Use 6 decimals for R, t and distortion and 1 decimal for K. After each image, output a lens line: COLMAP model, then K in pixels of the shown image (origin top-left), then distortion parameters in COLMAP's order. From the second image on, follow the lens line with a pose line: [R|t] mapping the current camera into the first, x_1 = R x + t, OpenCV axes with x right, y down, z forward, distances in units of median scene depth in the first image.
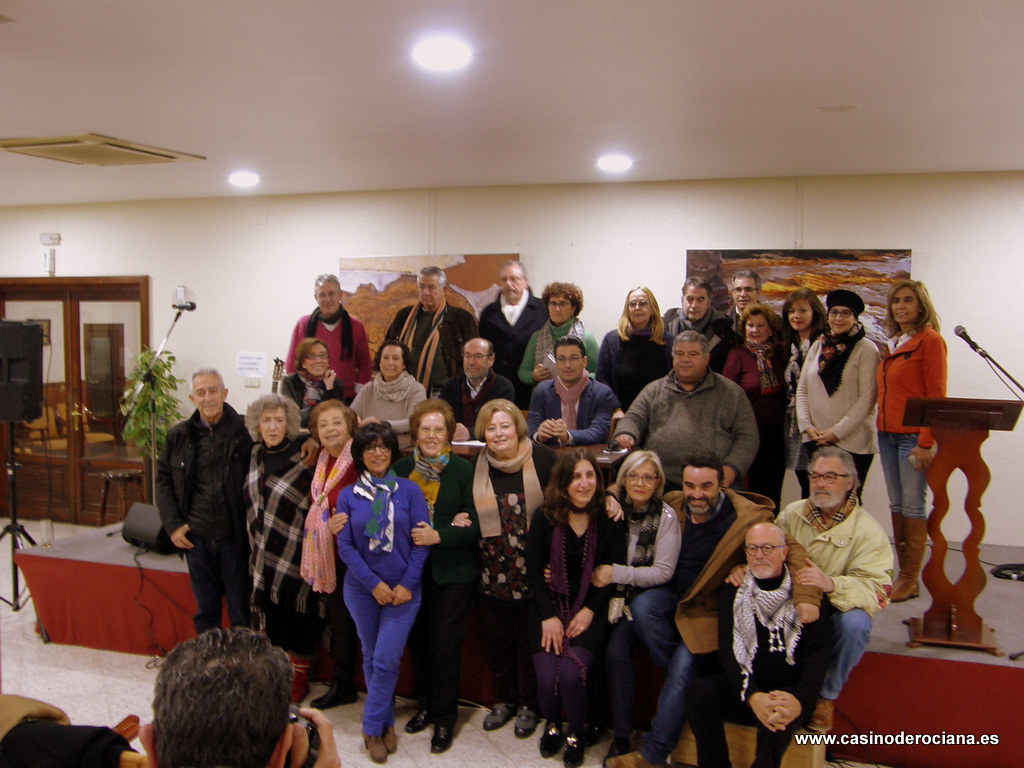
lens RADIAL K [[993.3, 0, 515.0], [0, 993.3, 384.1], [0, 0, 1]] dist [-0.072527, 0.000000]
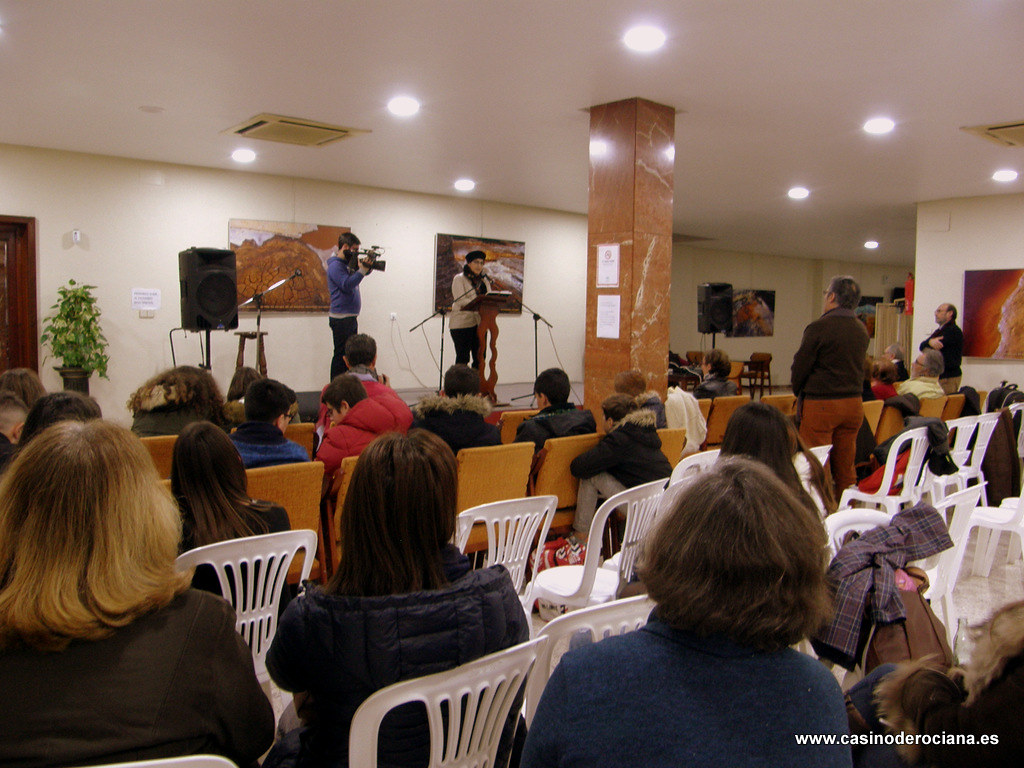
lens RADIAL K [[868.8, 0, 513.9], [0, 868.8, 391.3], [0, 0, 1]] dist [-0.155430, 0.117750]
pose [[0.488814, -0.078307, 0.868866, -1.212577], [0.044732, 0.996903, 0.064680, 0.058349], [-0.871240, 0.007250, 0.490803, 0.119796]]
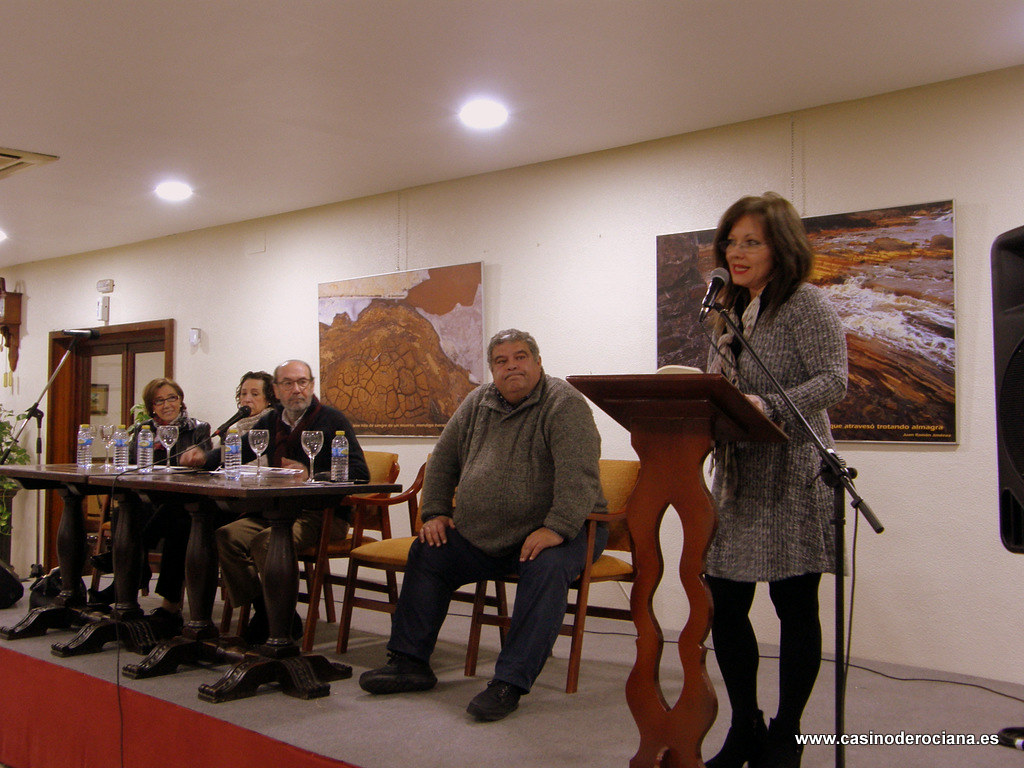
lens RADIAL K [[1153.7, 0, 513.7], [0, 1153.7, 393.6], [0, 0, 1]] dist [0.001817, 0.000000]
pose [[0.913818, -0.012556, -0.405931, 0.439984], [-0.026937, 0.995447, -0.091431, 0.058553], [0.405231, 0.094485, 0.909319, 0.229891]]
